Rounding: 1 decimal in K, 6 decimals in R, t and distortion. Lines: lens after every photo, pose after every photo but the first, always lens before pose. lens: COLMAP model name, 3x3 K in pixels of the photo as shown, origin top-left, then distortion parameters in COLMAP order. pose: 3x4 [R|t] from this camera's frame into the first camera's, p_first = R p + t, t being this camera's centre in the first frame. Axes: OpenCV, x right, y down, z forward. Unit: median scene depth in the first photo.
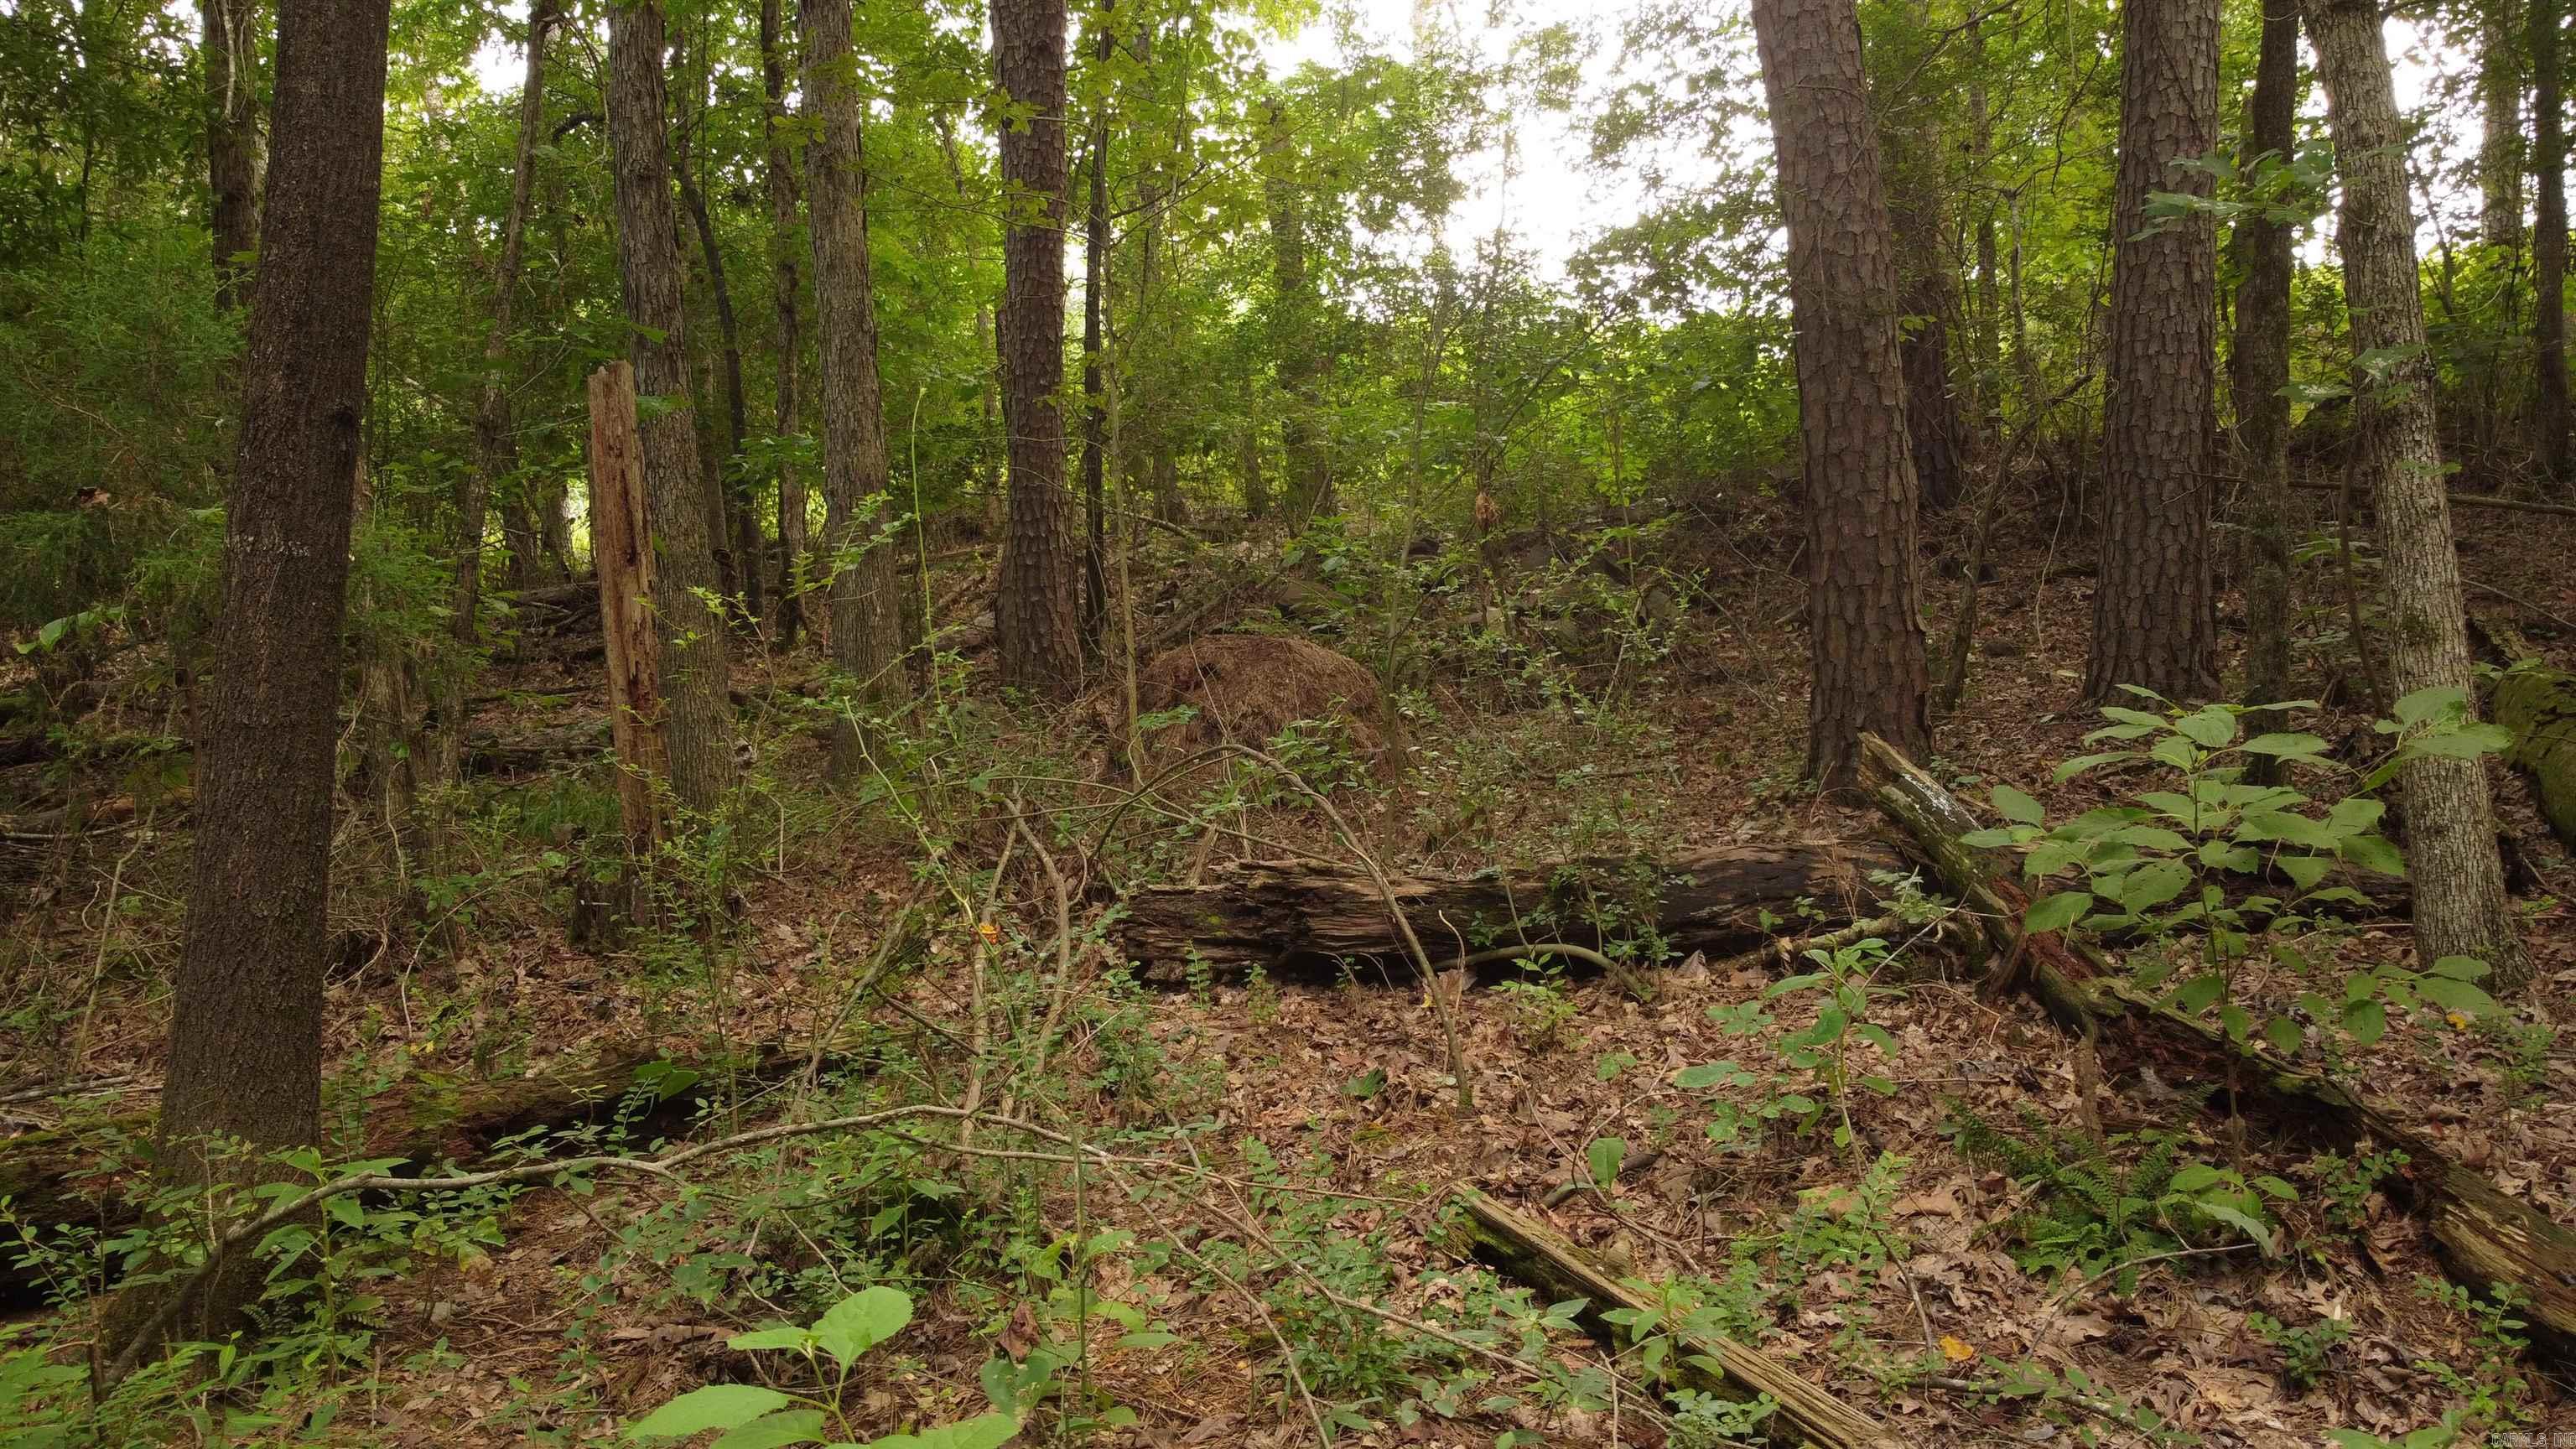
lens RADIAL K [[1962.4, 0, 1285.7], [0, 1962.4, 724.3], [0, 0, 1]] dist [-0.007507, 0.001151]
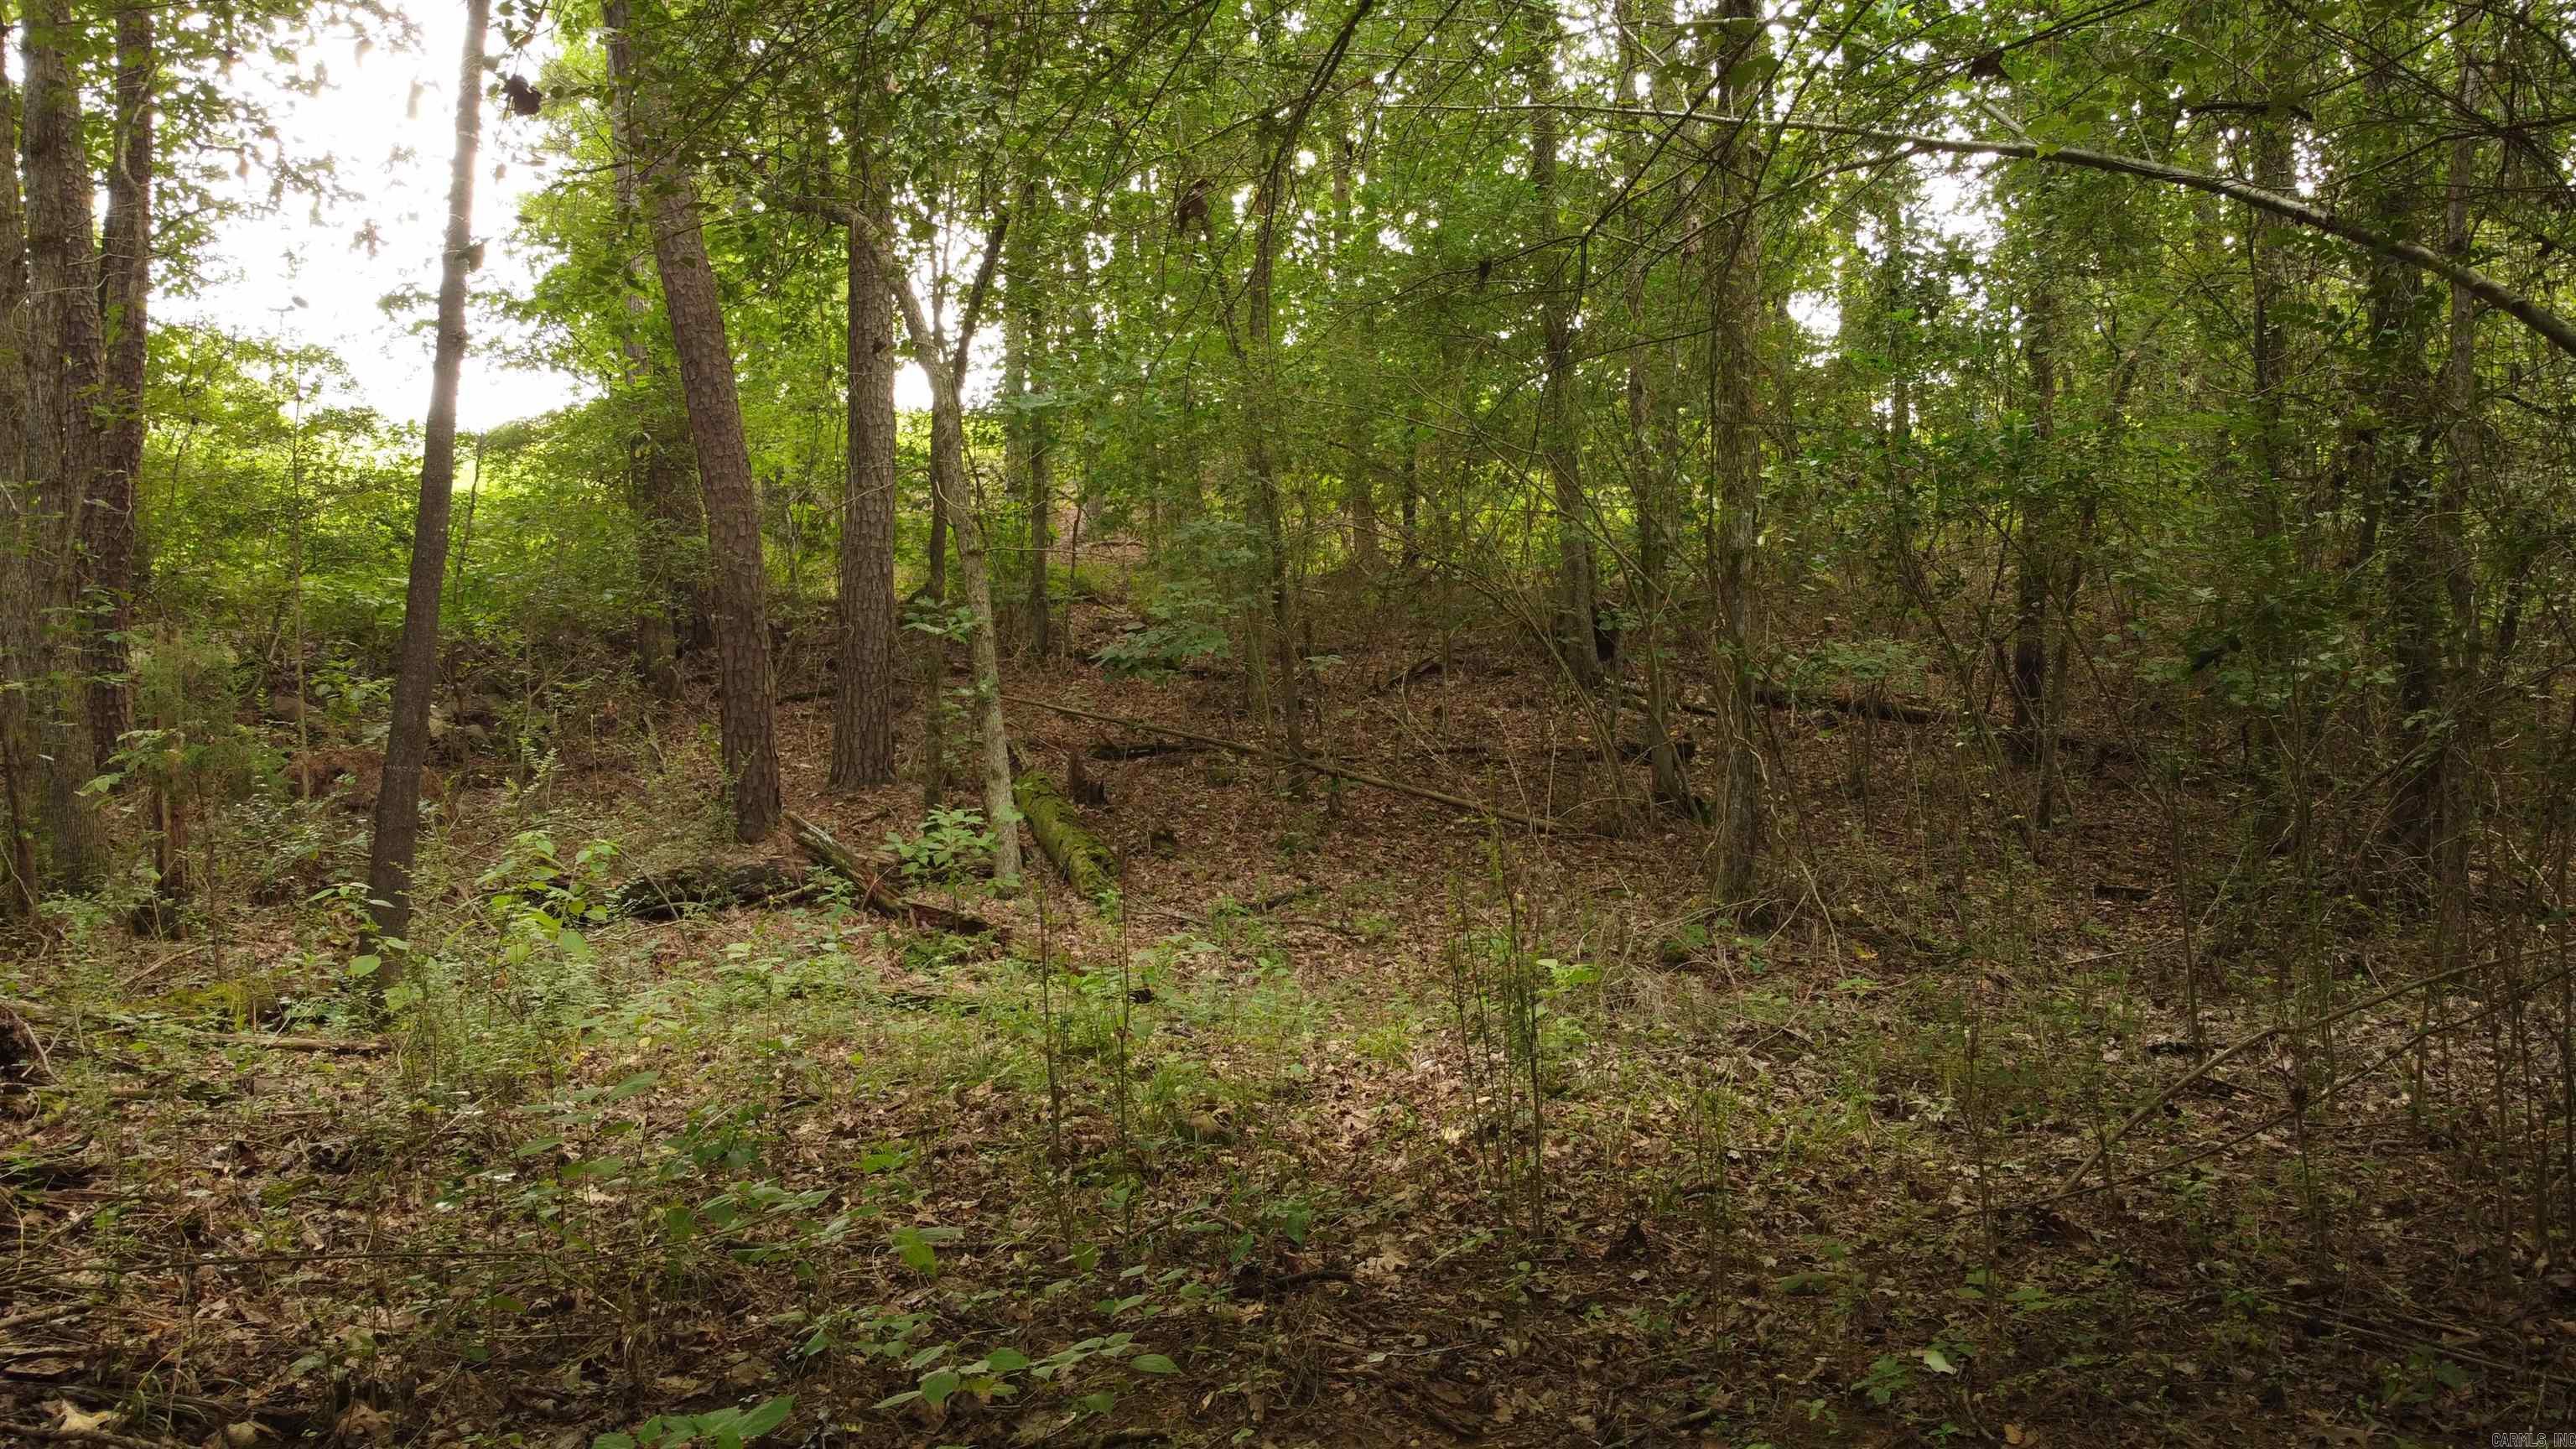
lens RADIAL K [[1962.4, 0, 1285.7], [0, 1962.4, 724.3], [0, 0, 1]] dist [-0.007507, 0.001151]
pose [[0.769174, 0.011762, 0.638931, -0.937334], [0.002375, 0.999771, -0.021264, -0.059174], [-0.639035, 0.017873, 0.768970, -1.491652]]
